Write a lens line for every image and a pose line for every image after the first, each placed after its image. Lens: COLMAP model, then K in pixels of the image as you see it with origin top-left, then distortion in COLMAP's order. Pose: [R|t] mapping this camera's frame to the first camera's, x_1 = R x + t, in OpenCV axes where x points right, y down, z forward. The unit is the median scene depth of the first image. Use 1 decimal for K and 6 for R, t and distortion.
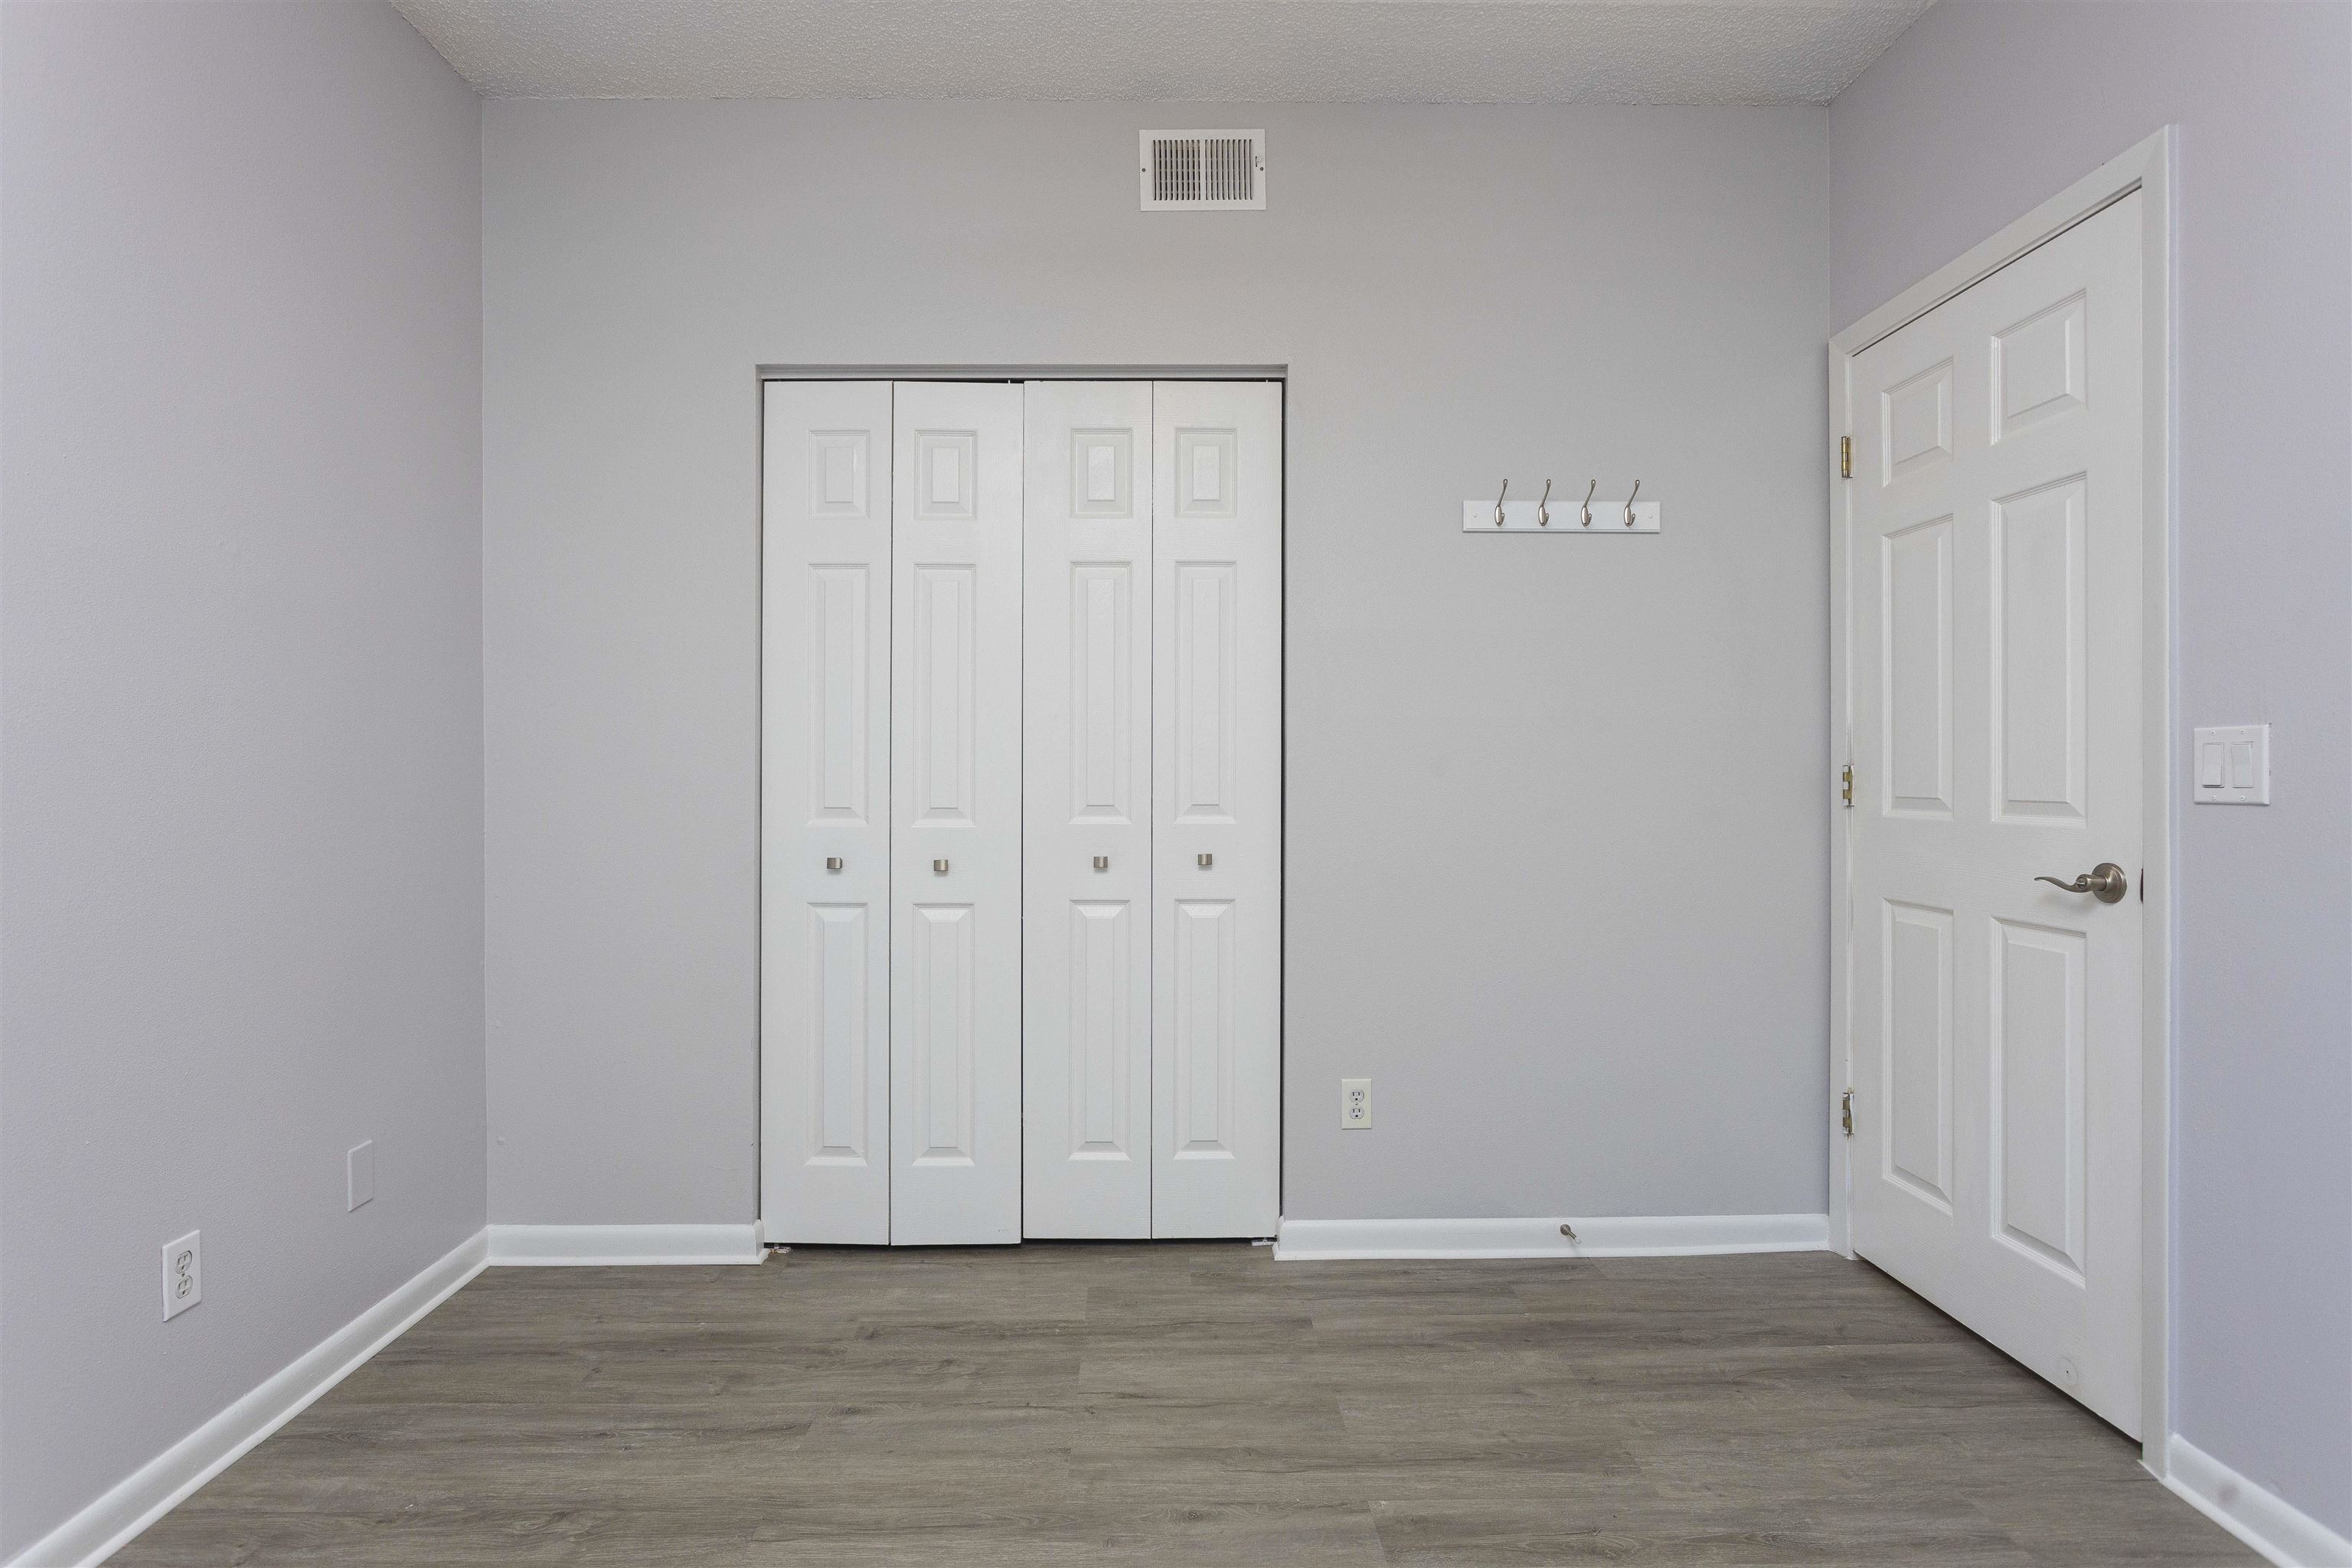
lens RADIAL K [[1180.0, 0, 1172.4], [0, 1180.0, 790.9], [0, 0, 1]] dist [-0.009351, 0.002054]
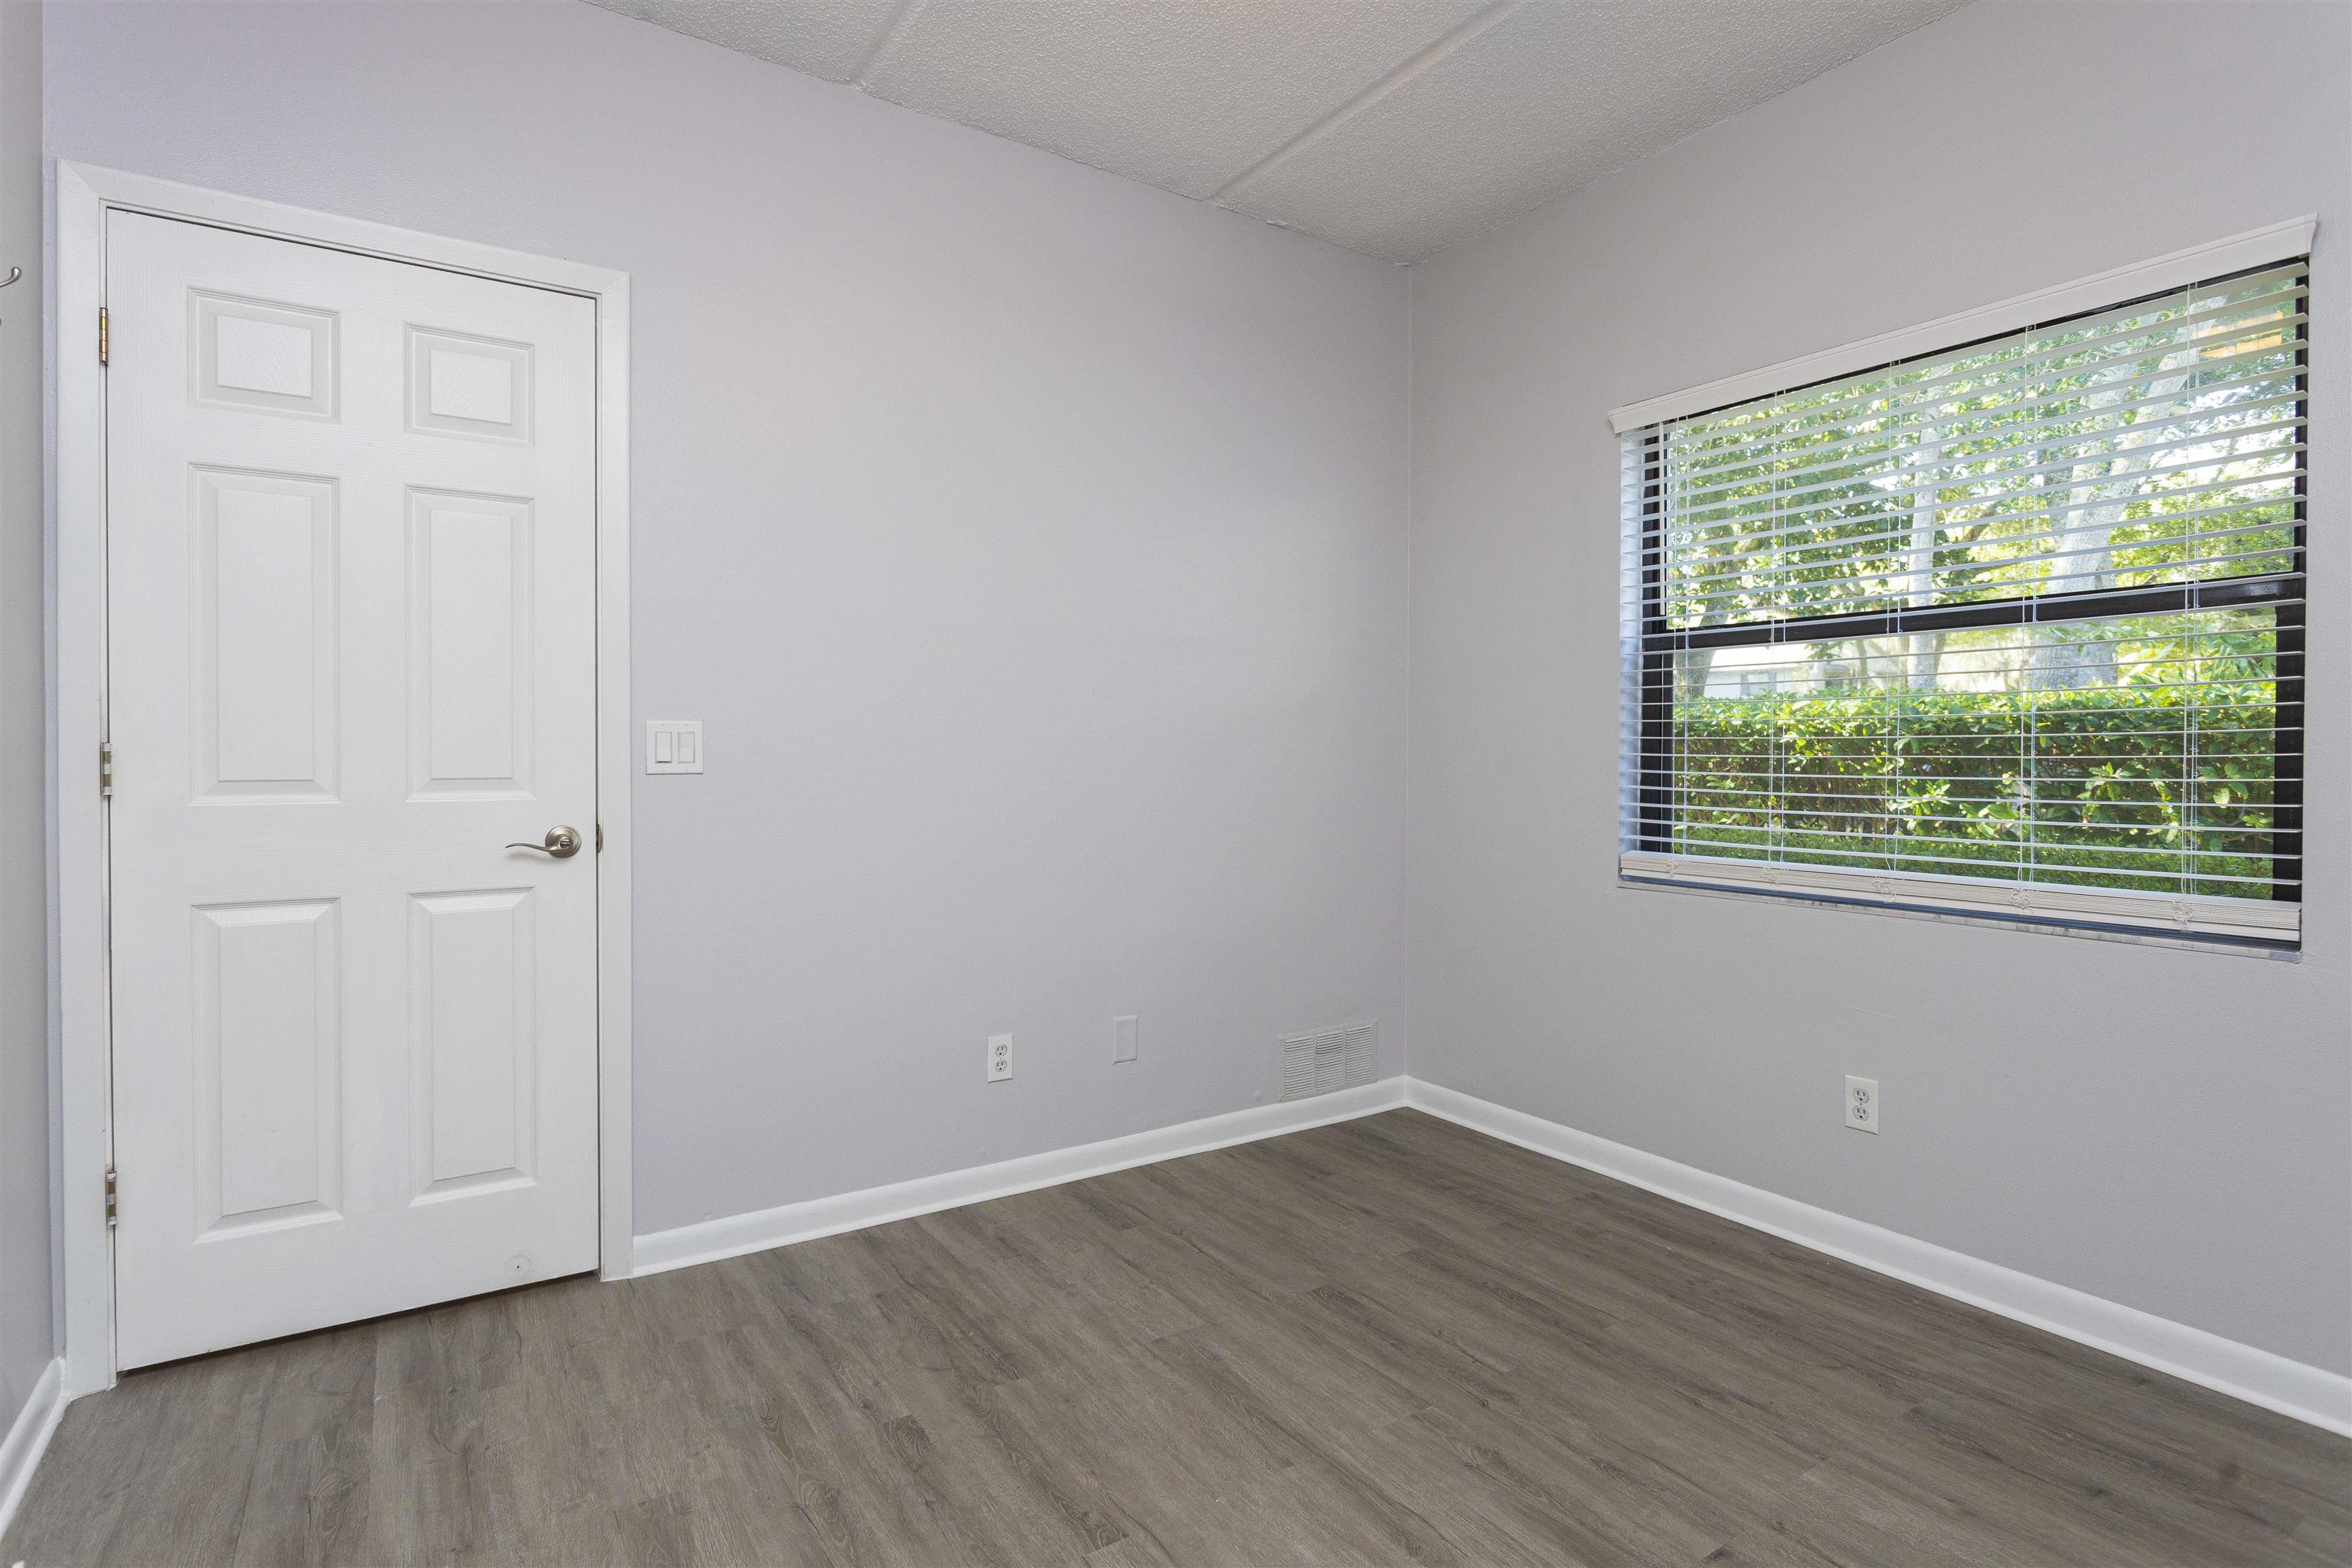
lens RADIAL K [[1163.4, 0, 1171.0], [0, 1163.4, 766.1], [0, 0, 1]] dist [-0.009936, 0.002650]
pose [[-0.534692, -0.016206, 0.844892, -0.541867], [0.004996, 0.999738, 0.022338, -0.022839], [-0.845032, 0.016165, -0.534471, 1.053121]]
